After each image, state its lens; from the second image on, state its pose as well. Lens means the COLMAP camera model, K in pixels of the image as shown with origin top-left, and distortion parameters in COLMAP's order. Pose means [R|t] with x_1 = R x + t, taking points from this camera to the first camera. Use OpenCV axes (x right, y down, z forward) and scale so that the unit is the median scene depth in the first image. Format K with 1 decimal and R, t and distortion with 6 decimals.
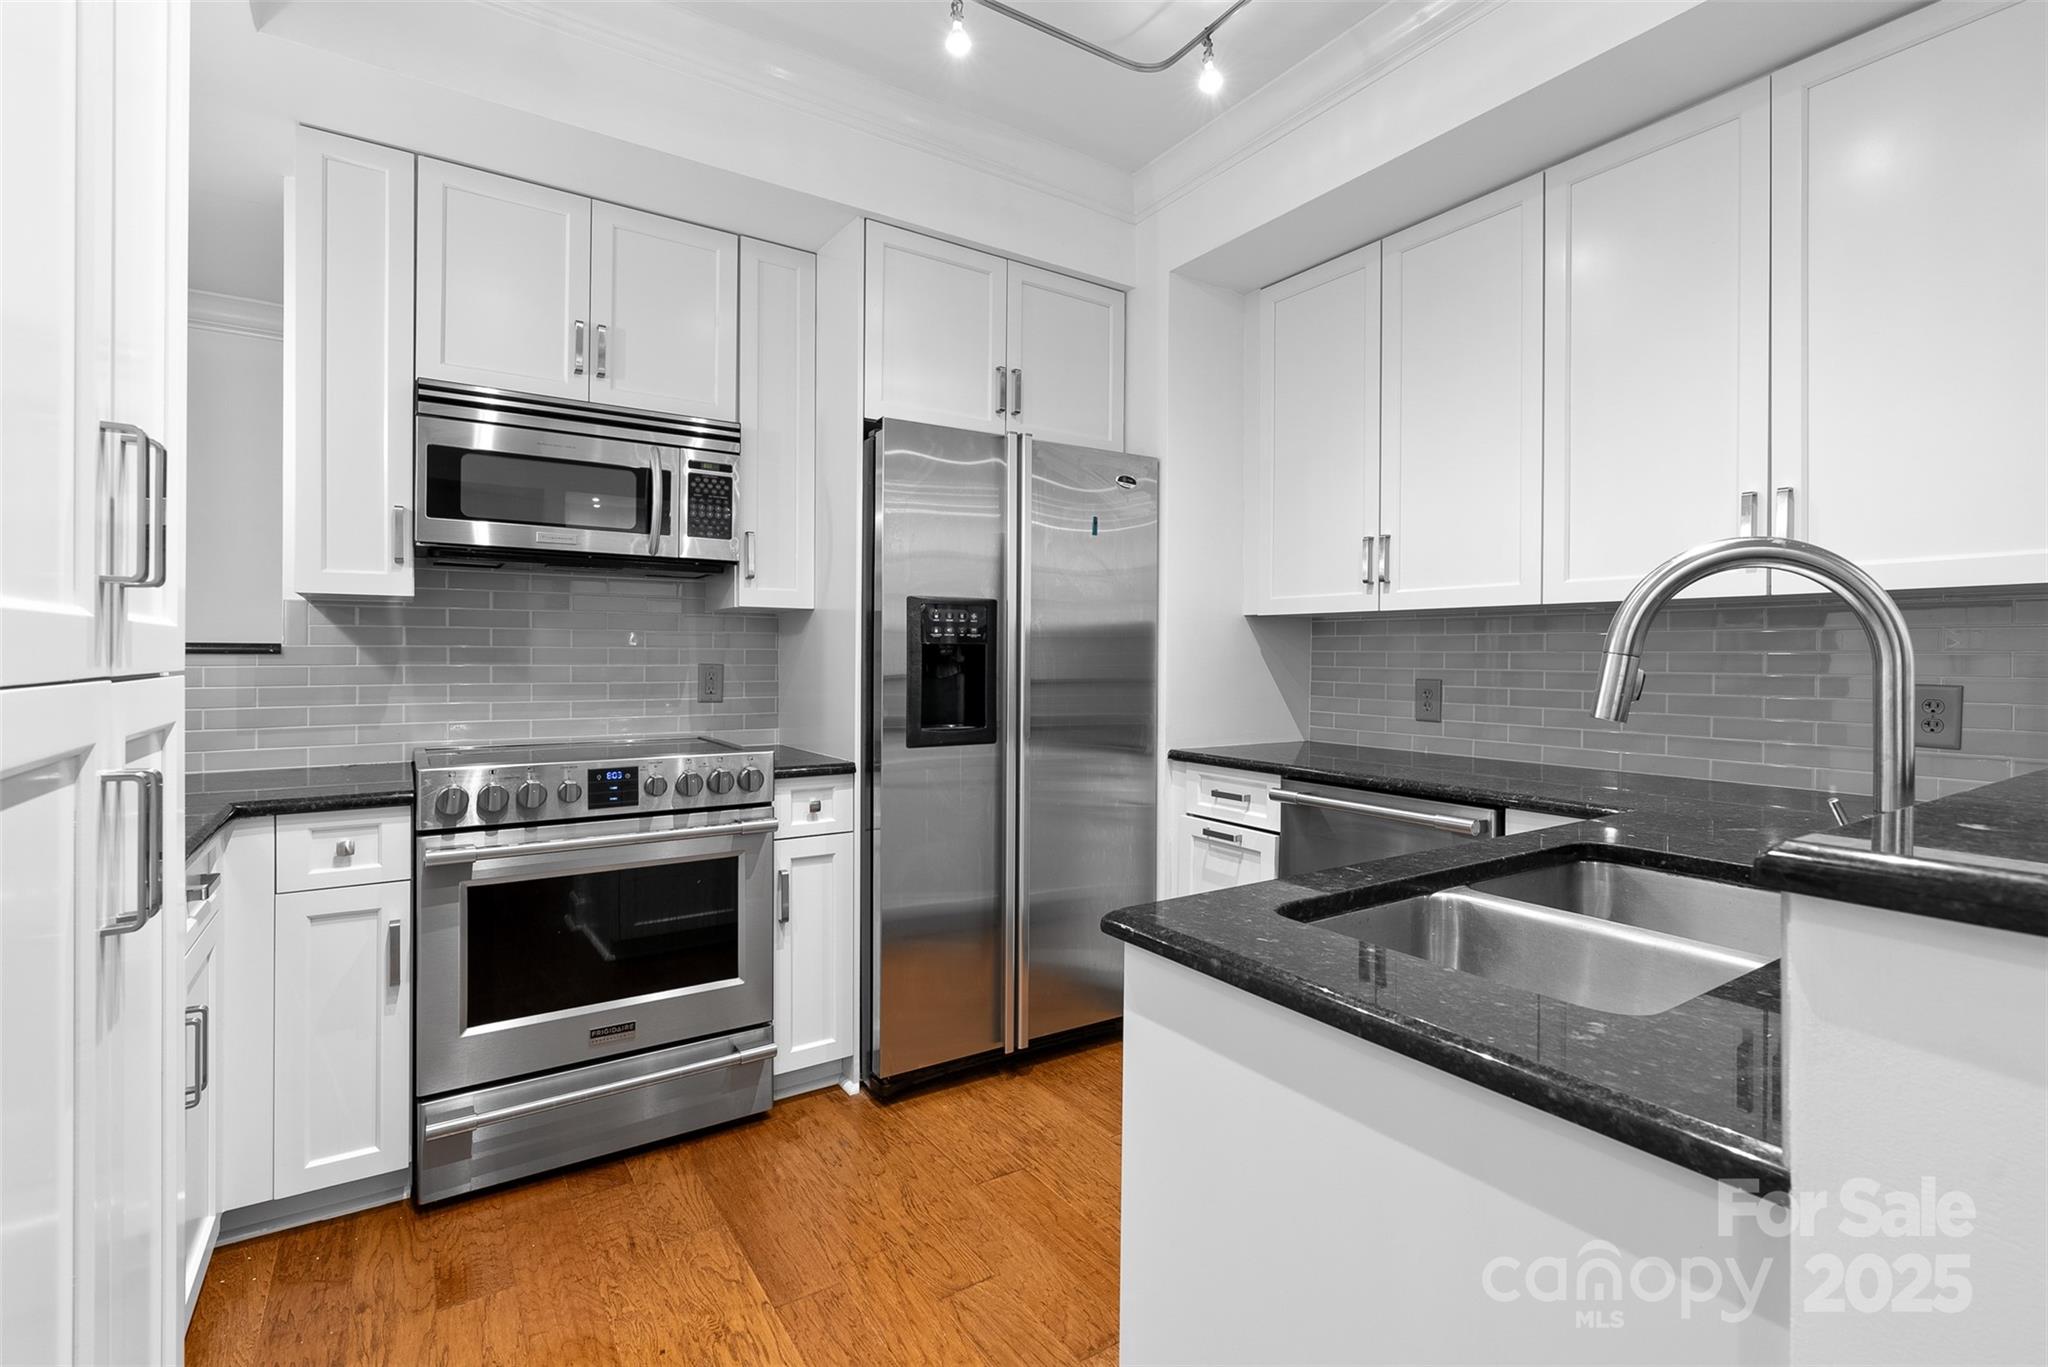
lens RADIAL K [[941.8, 0, 1027.2], [0, 941.8, 637.9], [0, 0, 1]] dist [-0.003749, 0.001972]
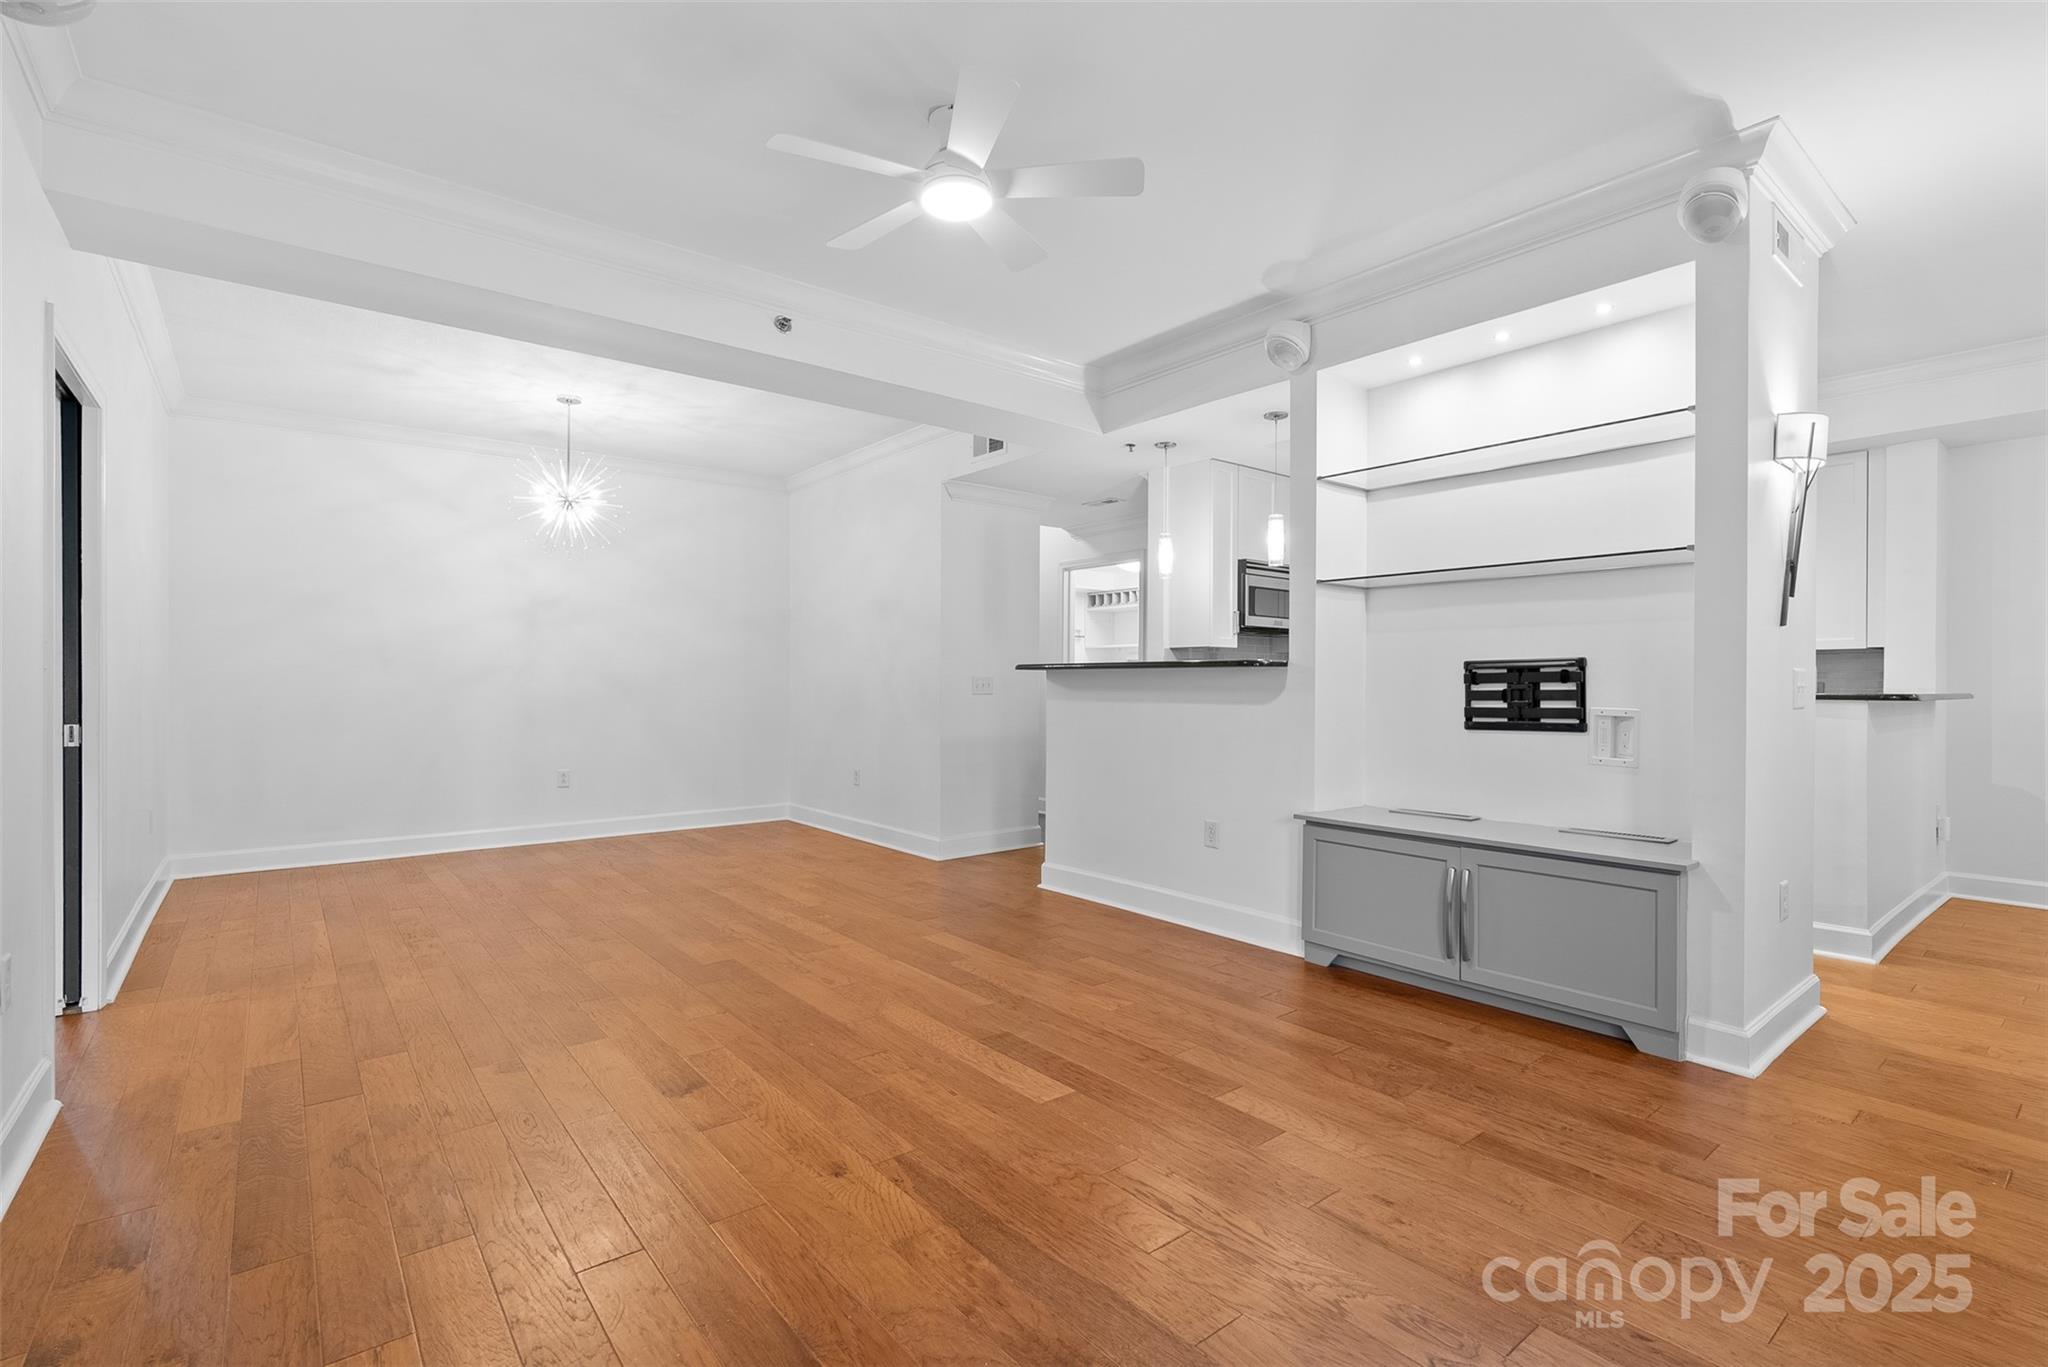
lens RADIAL K [[941.8, 0, 1039.6], [0, 941.8, 689.5], [0, 0, 1]] dist [-0.003749, 0.001972]
pose [[0.995086, -0.001558, 0.099000, -1.316028], [-0.000664, 0.999749, 0.022403, 0.007834], [-0.099010, -0.022359, 0.994835, -1.287346]]
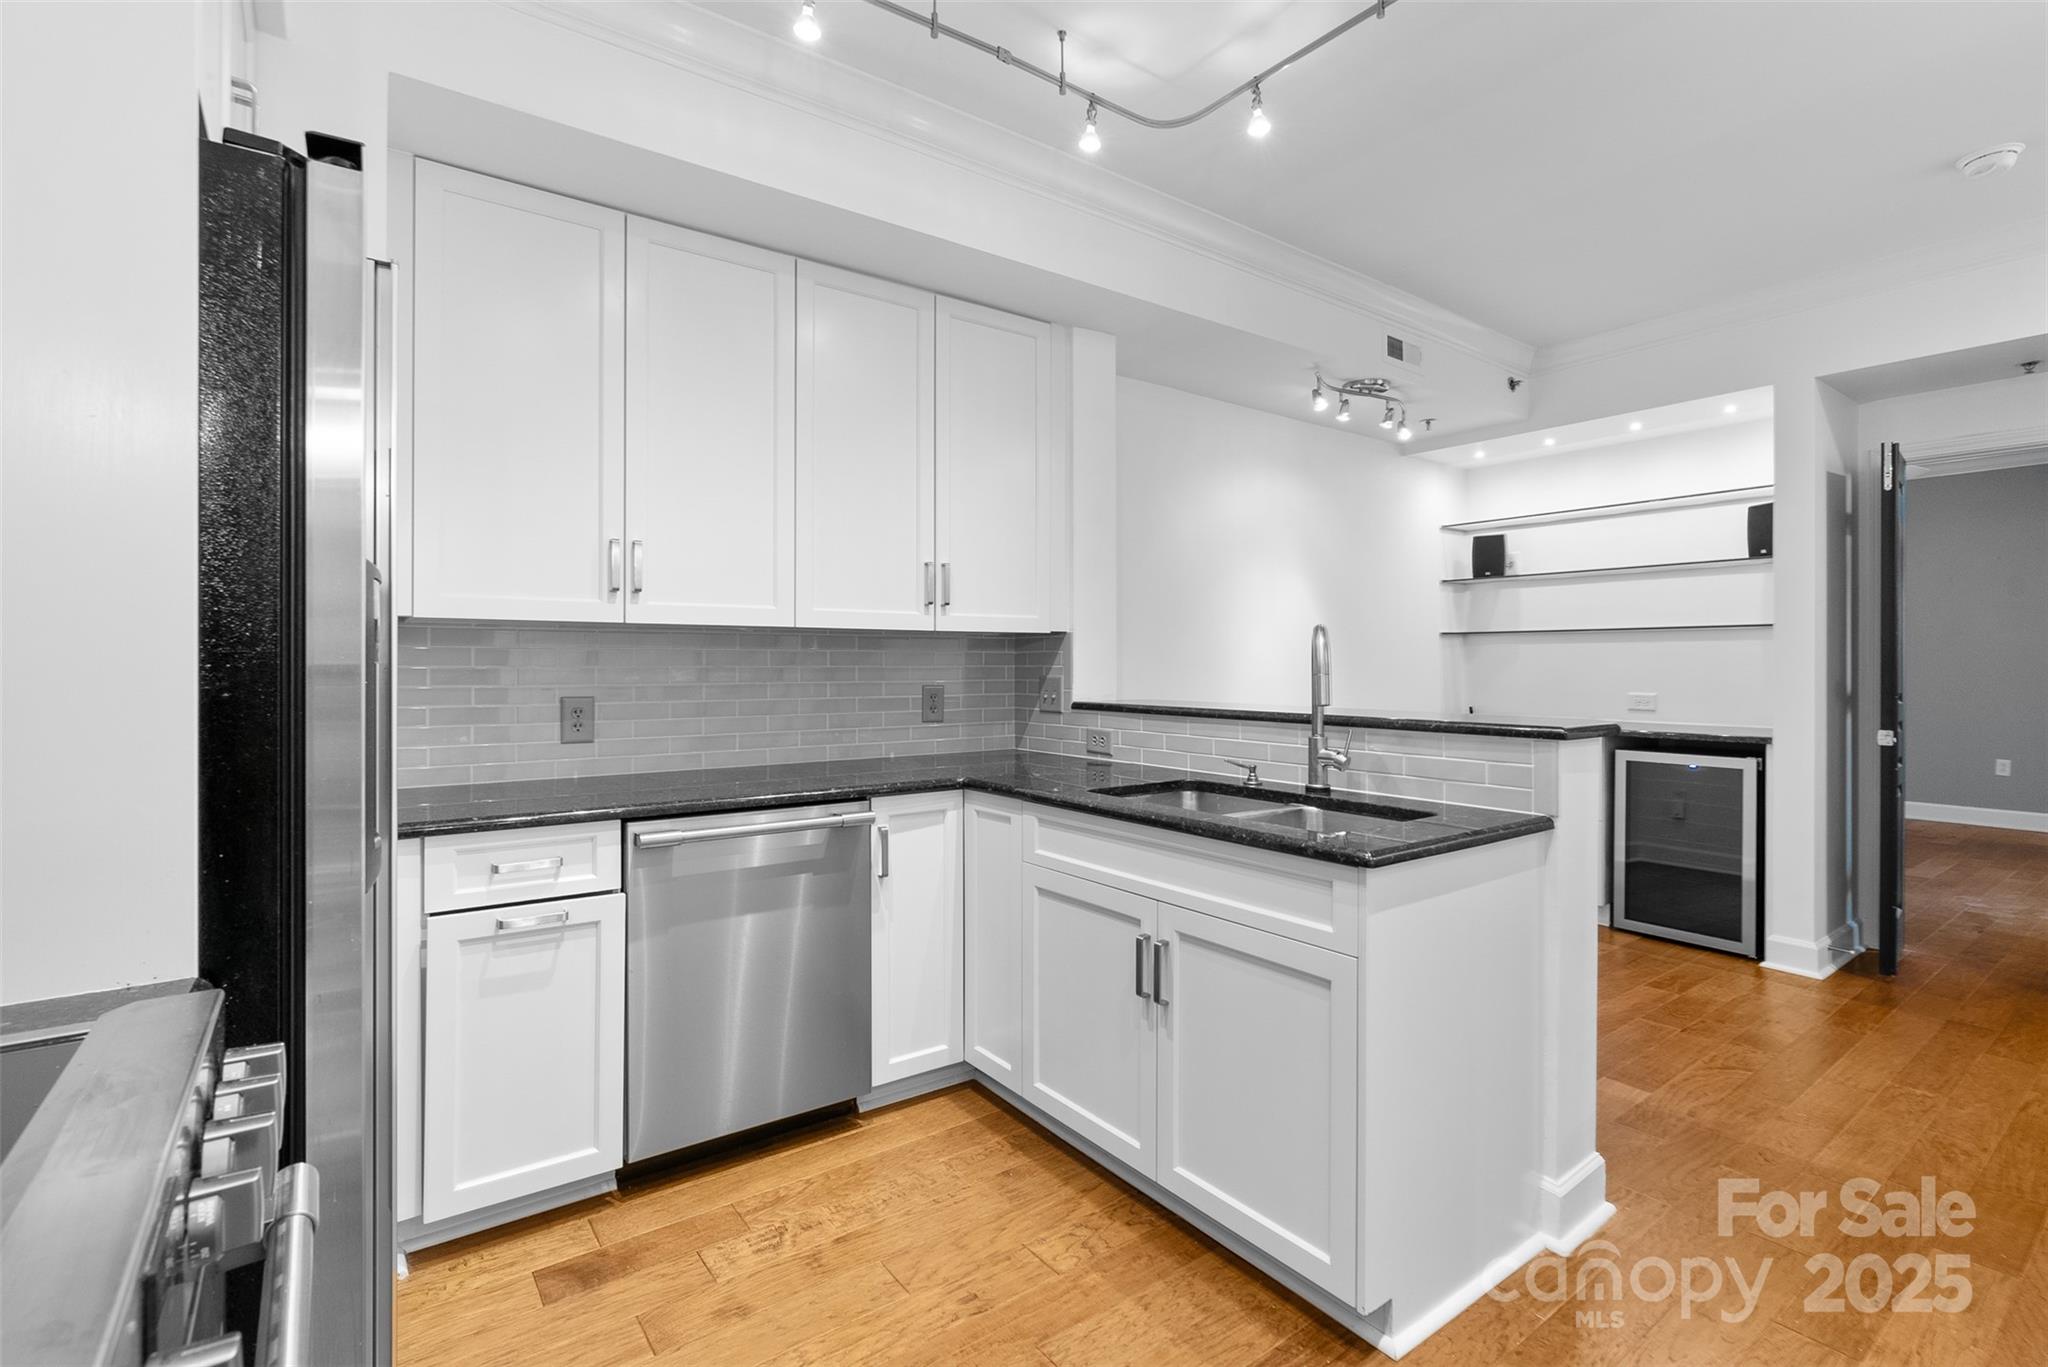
lens RADIAL K [[941.8, 0, 1029.4], [0, 941.8, 663.4], [0, 0, 1]] dist [-0.003749, 0.001972]
pose [[-0.050891, -0.008181, 0.998671, -0.622855], [-0.016972, 0.999829, 0.007325, -0.004524], [-0.998560, -0.016577, -0.051021, 0.740594]]
